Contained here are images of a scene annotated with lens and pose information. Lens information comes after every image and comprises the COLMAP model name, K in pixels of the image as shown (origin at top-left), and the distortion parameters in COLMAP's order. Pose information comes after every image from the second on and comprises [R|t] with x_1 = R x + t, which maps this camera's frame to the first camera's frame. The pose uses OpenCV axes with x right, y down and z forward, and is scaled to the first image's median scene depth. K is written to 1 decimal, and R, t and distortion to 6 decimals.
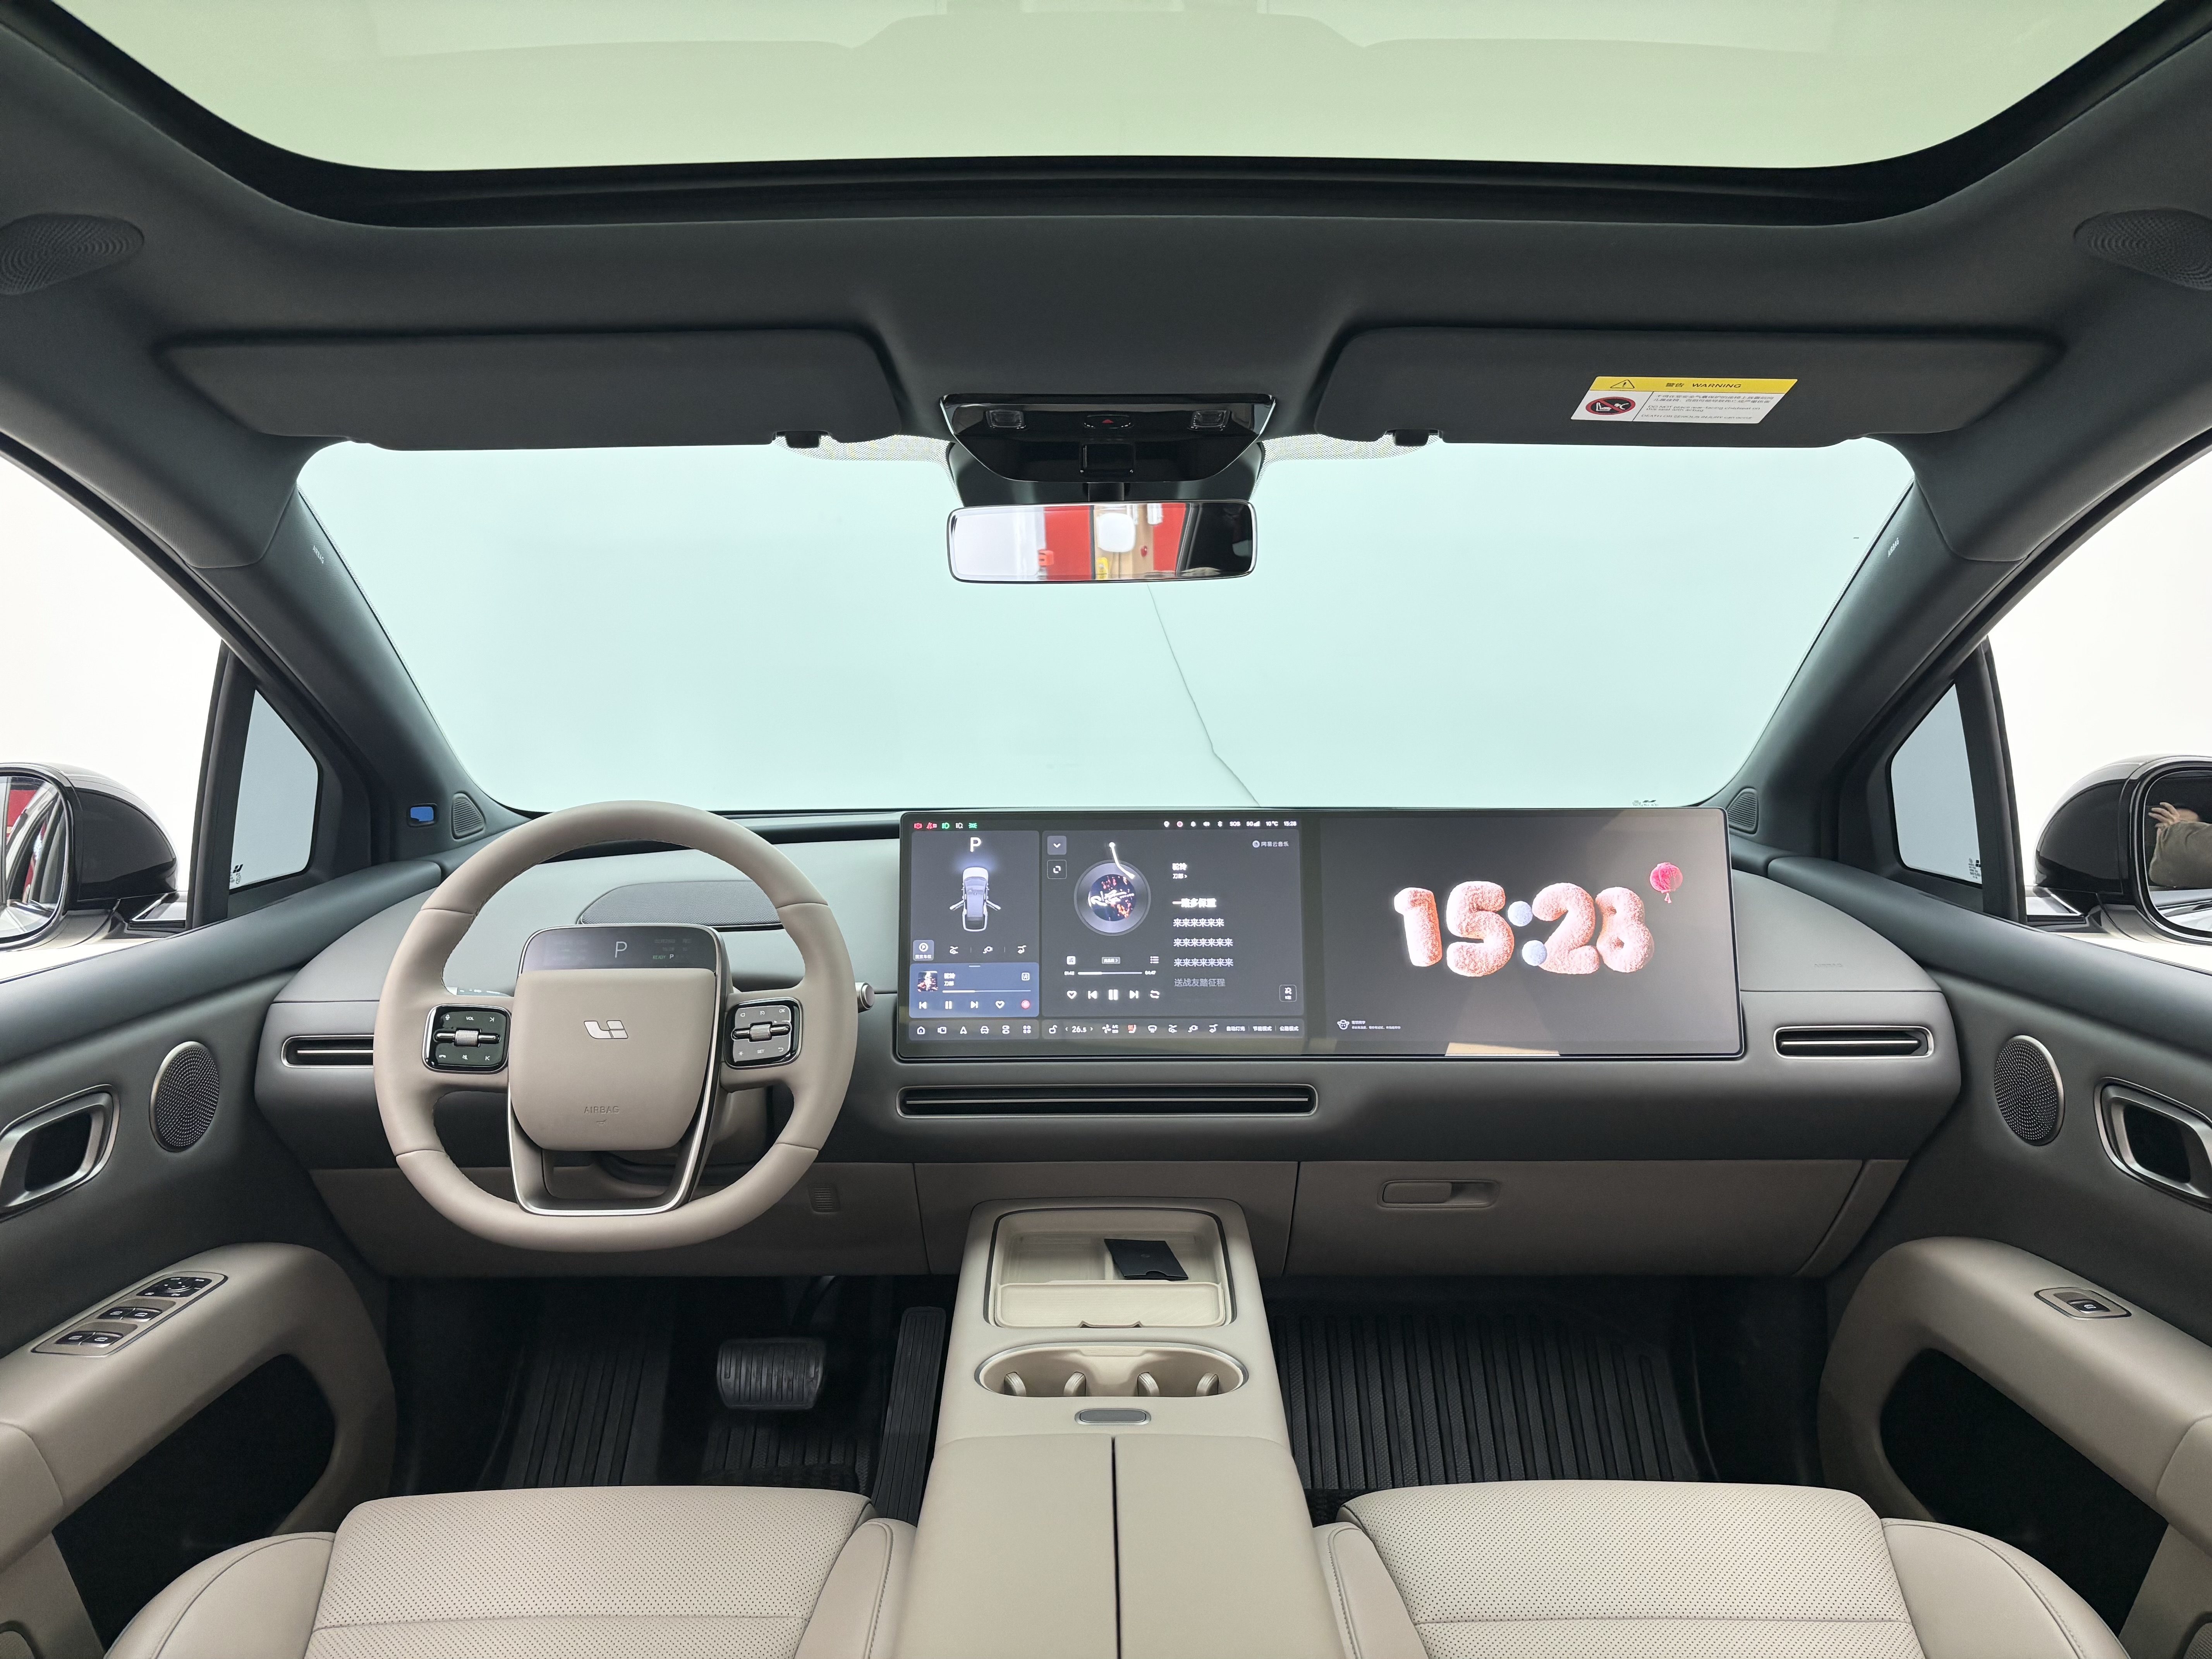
lens RADIAL K [[1680.0, 0, 1148.1], [0, 1680.0, 825.7], [0, 0, 1]] dist [0.046519, -0.051278]
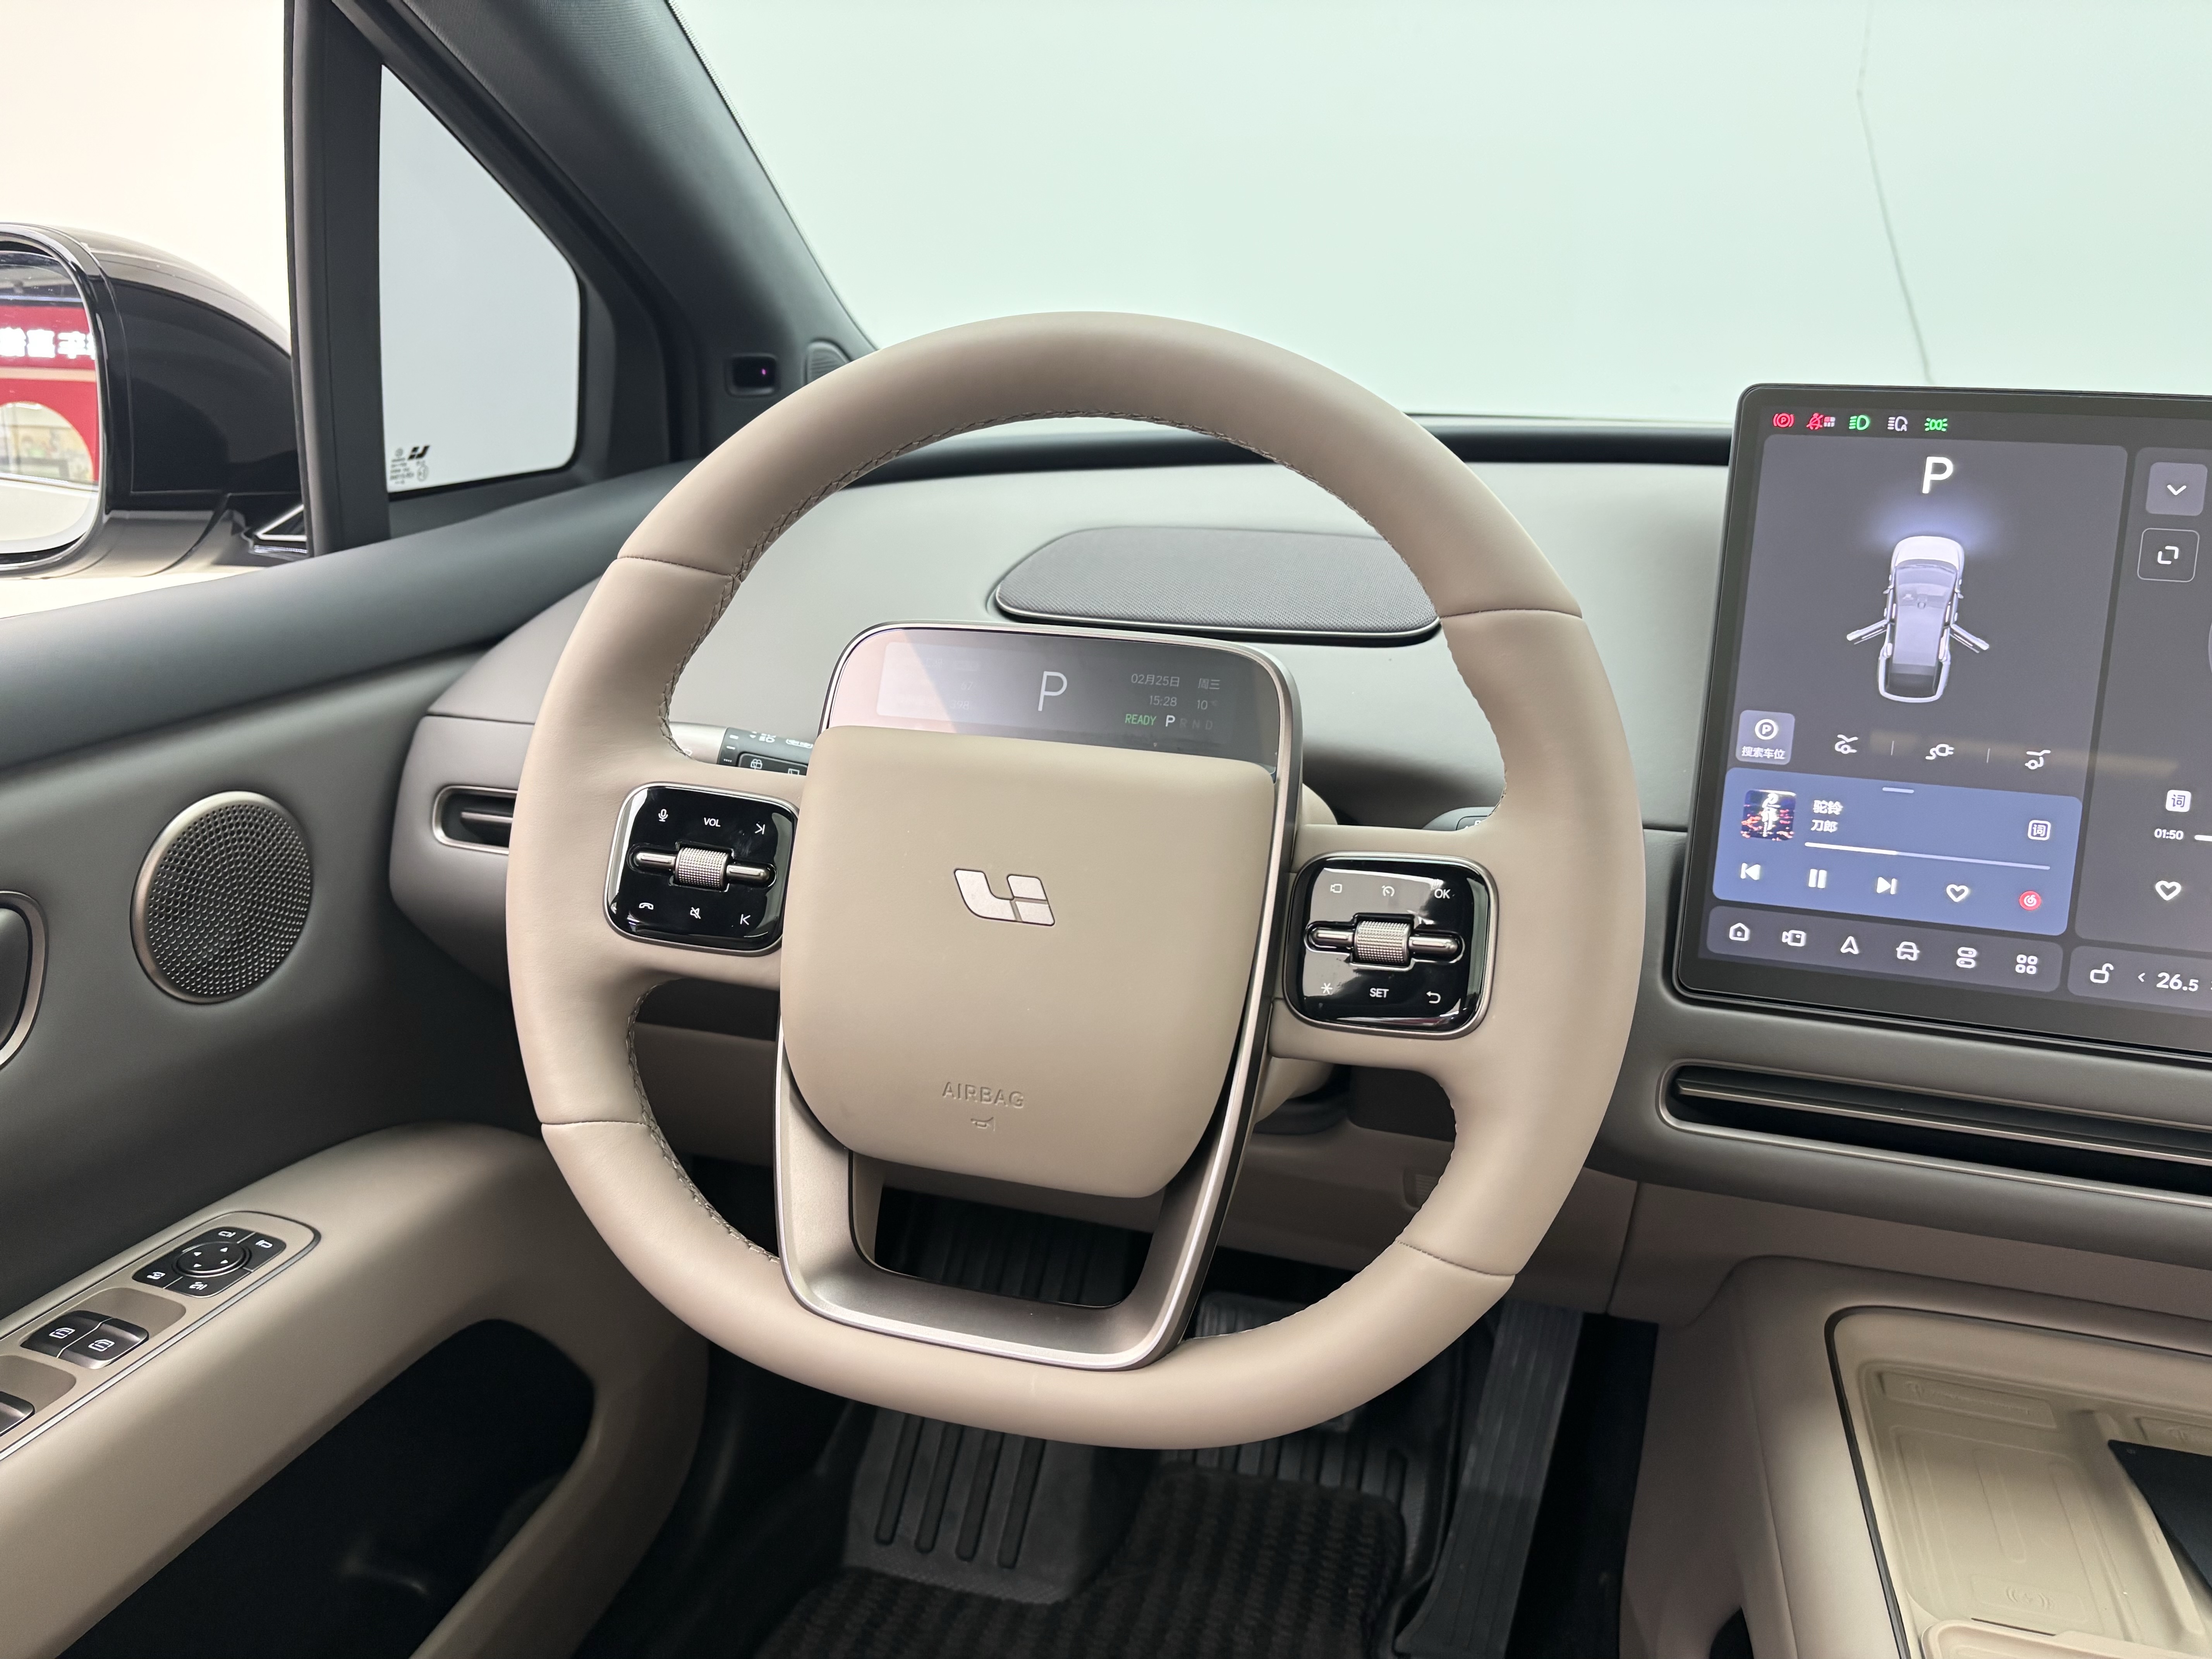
lens RADIAL K [[1680.0, 0, 1106.0], [0, 1680.0, 810.3], [0, 0, 1]] dist [0.046519, -0.051278]
pose [[0.952016, 0.109442, -0.285812, -0.169742], [-0.051835, 0.978044, 0.201848, 0.018084], [0.301627, -0.177348, 0.936786, 0.581723]]
